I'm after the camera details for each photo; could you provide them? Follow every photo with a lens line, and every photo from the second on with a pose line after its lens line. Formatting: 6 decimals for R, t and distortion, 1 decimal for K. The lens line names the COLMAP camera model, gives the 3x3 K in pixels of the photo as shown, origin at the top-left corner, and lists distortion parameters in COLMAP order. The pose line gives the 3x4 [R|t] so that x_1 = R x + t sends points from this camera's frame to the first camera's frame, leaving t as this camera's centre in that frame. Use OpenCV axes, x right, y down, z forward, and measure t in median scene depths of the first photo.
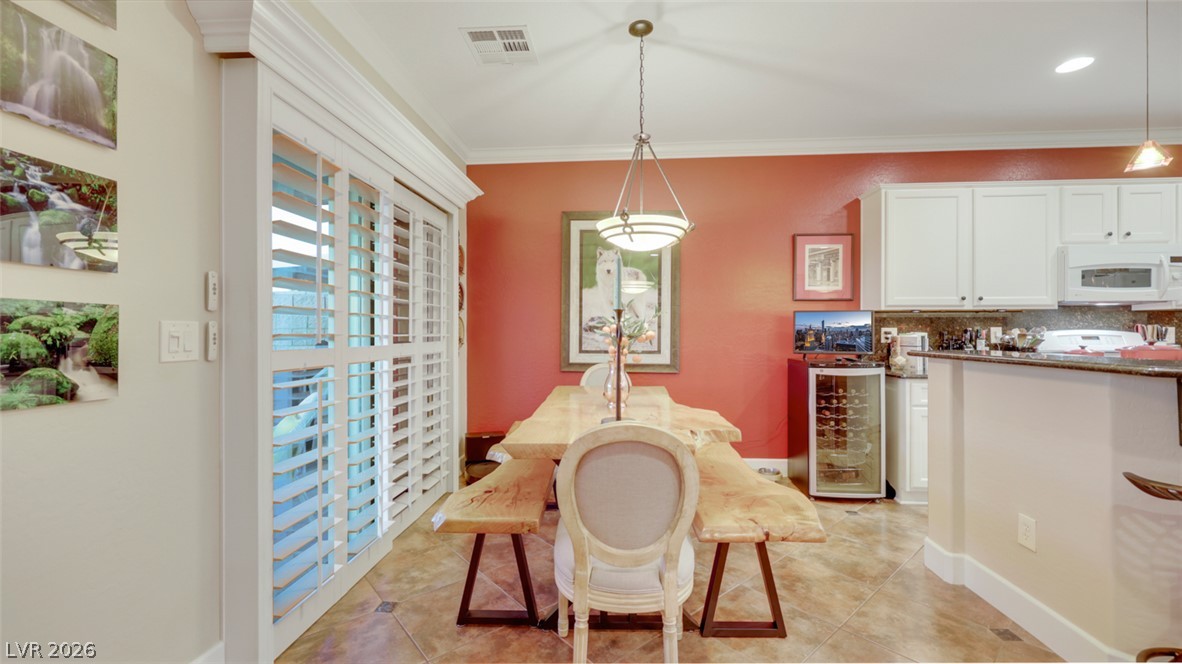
lens RADIAL K [[479.5, 0, 591.5], [0, 479.5, 330.4], [0, 0, 1]] dist [0.007060, -0.000254]
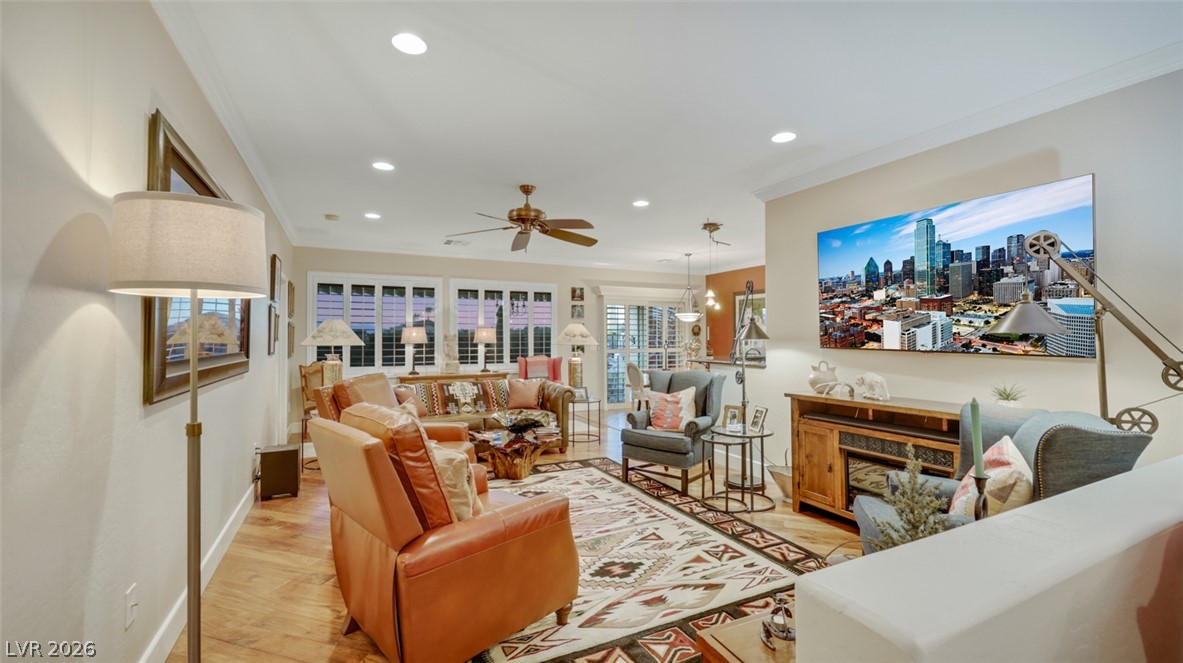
lens RADIAL K [[486.5, 0, 591.5], [0, 486.5, 334.5], [0, 0, 1]] dist [0.001010, -0.000339]
pose [[0.513971, -0.002659, -0.857804, 1.864433], [0.003487, 0.999993, -0.001011, -0.054085], [0.857801, -0.002471, 0.513977, -0.917481]]
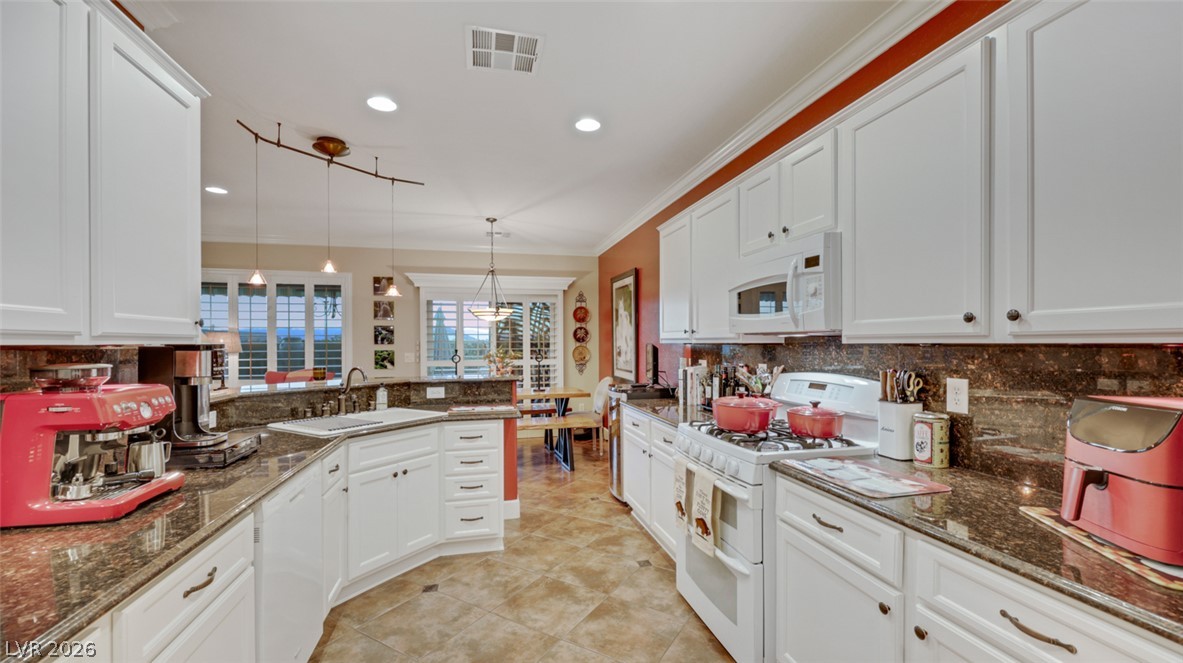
lens RADIAL K [[483.3, 0, 592.5], [0, 483.3, 346.4], [0, 0, 1]] dist [-0.000712, -0.000023]
pose [[0.298982, 0.007819, -0.954227, 1.662889], [0.005854, 0.999933, 0.010027, -0.049345], [0.954241, -0.008584, 0.298916, 0.551980]]
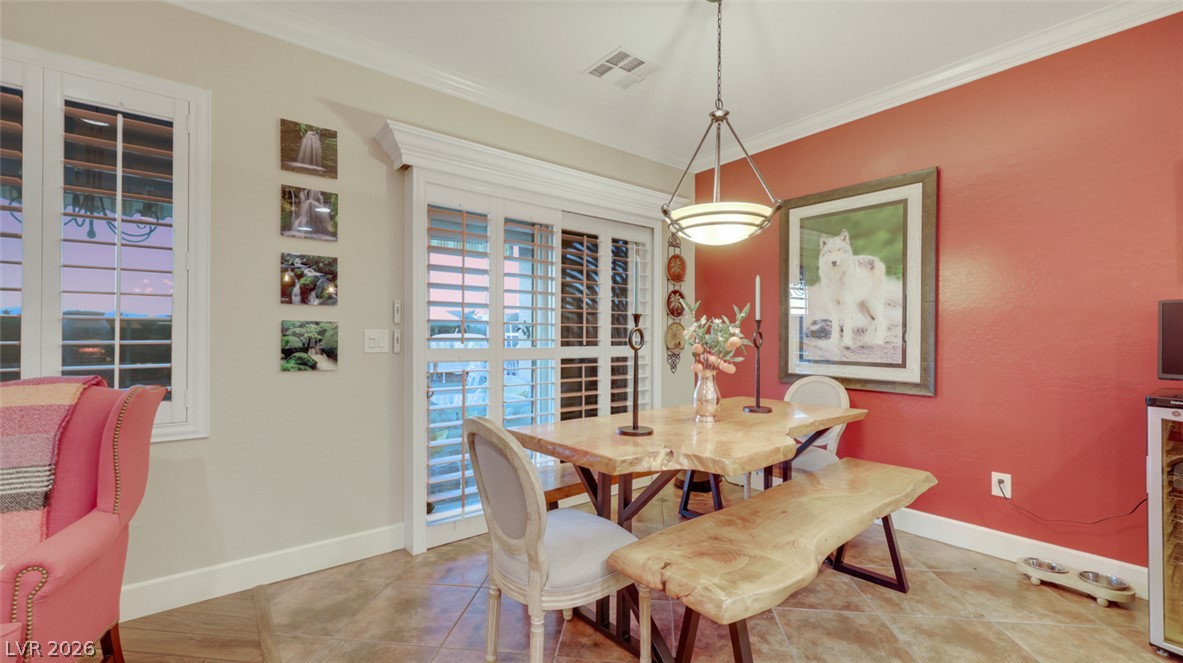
lens RADIAL K [[486.5, 0, 591.5], [0, 486.5, 334.5], [0, 0, 1]] dist [0.001010, -0.000339]
pose [[0.675683, 0.000506, -0.737192, 0.426967], [-0.002215, 0.999997, -0.001343, -0.000724], [0.737189, 0.002540, 0.675682, 0.164442]]
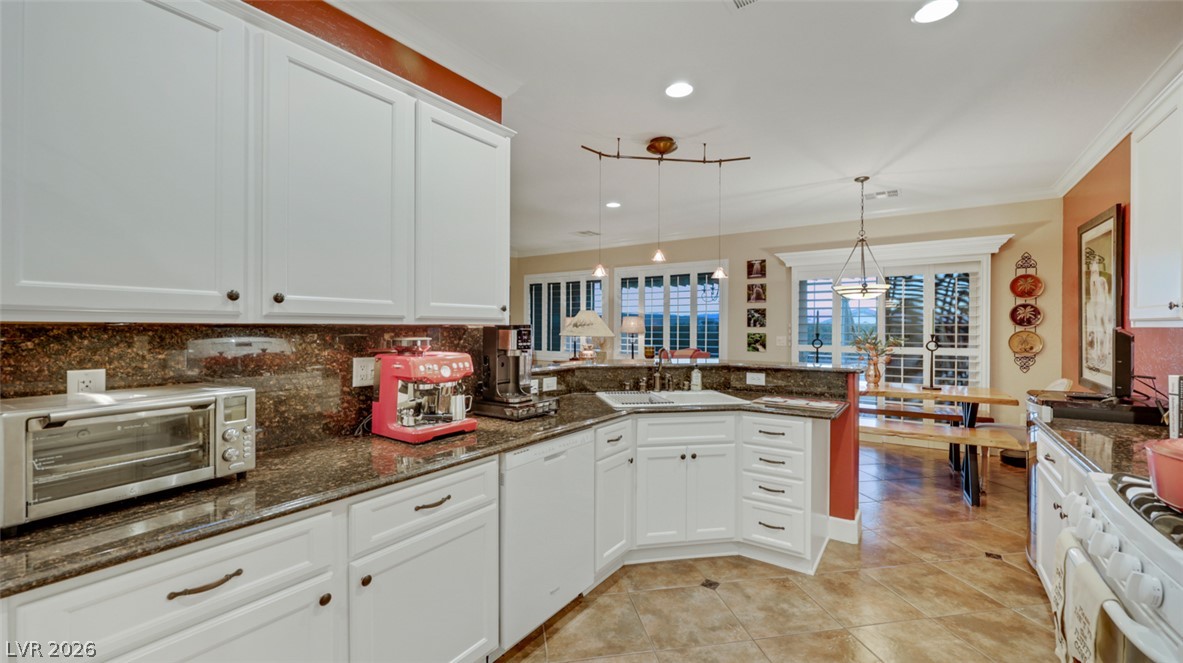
lens RADIAL K [[475.7, 0, 589.7], [0, 475.7, 330.6], [0, 0, 1]] dist [-0.000776, 0.000196]
pose [[-0.520257, 0.007863, -0.853974, 1.556428], [0.001401, 0.999964, 0.008353, -0.046416], [0.854009, 0.003149, -0.520249, 0.752089]]
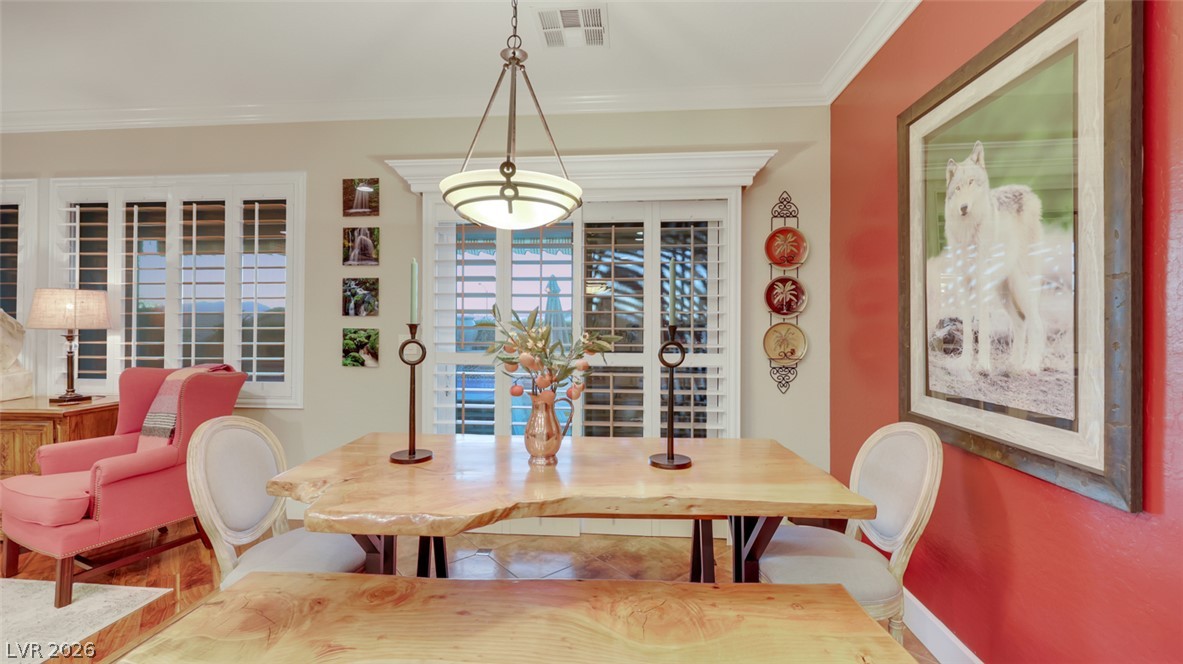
lens RADIAL K [[485.0, 0, 591.9], [0, 485.0, 324.9], [0, 0, 1]] dist [-0.000560, -0.000123]
pose [[-0.012573, -0.007109, -0.999896, 0.543135], [-0.002142, 0.999973, -0.007083, -0.021452], [0.999919, 0.002053, -0.012588, 0.792691]]
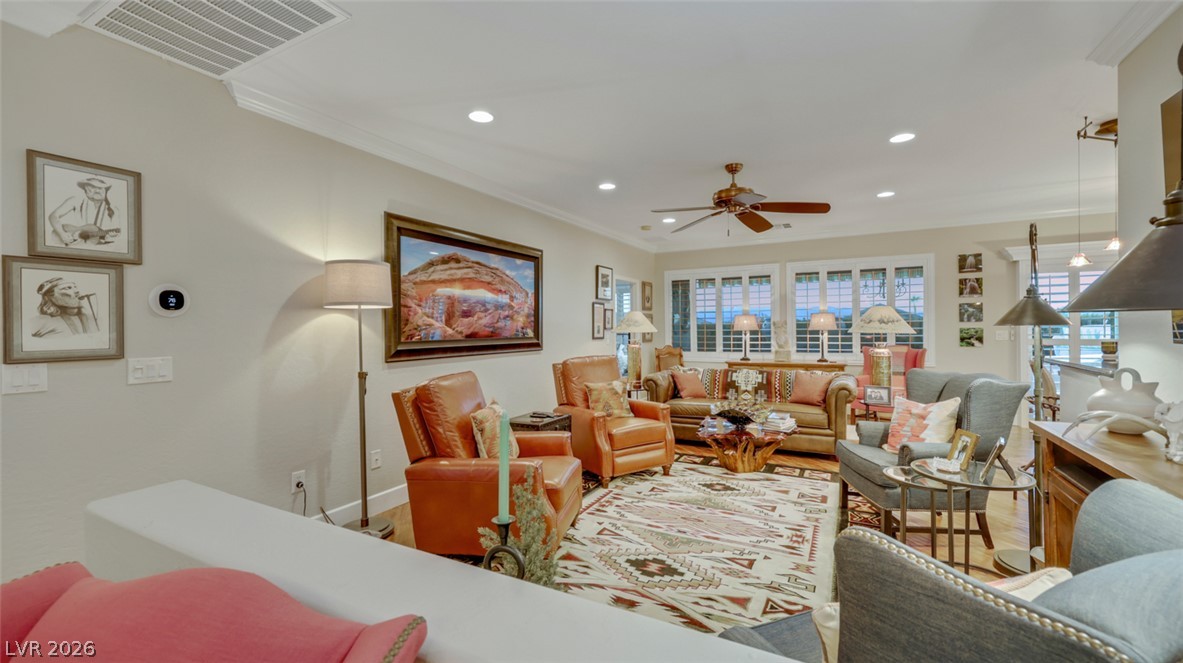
lens RADIAL K [[483.5, 0, 593.7], [0, 483.5, 330.2], [0, 0, 1]] dist [-0.000165, -0.000245]
pose [[-0.408448, 0.013963, -0.912675, 1.929993], [0.016975, 0.999826, 0.007700, -0.050280], [0.912624, -0.012348, -0.408614, -0.227433]]
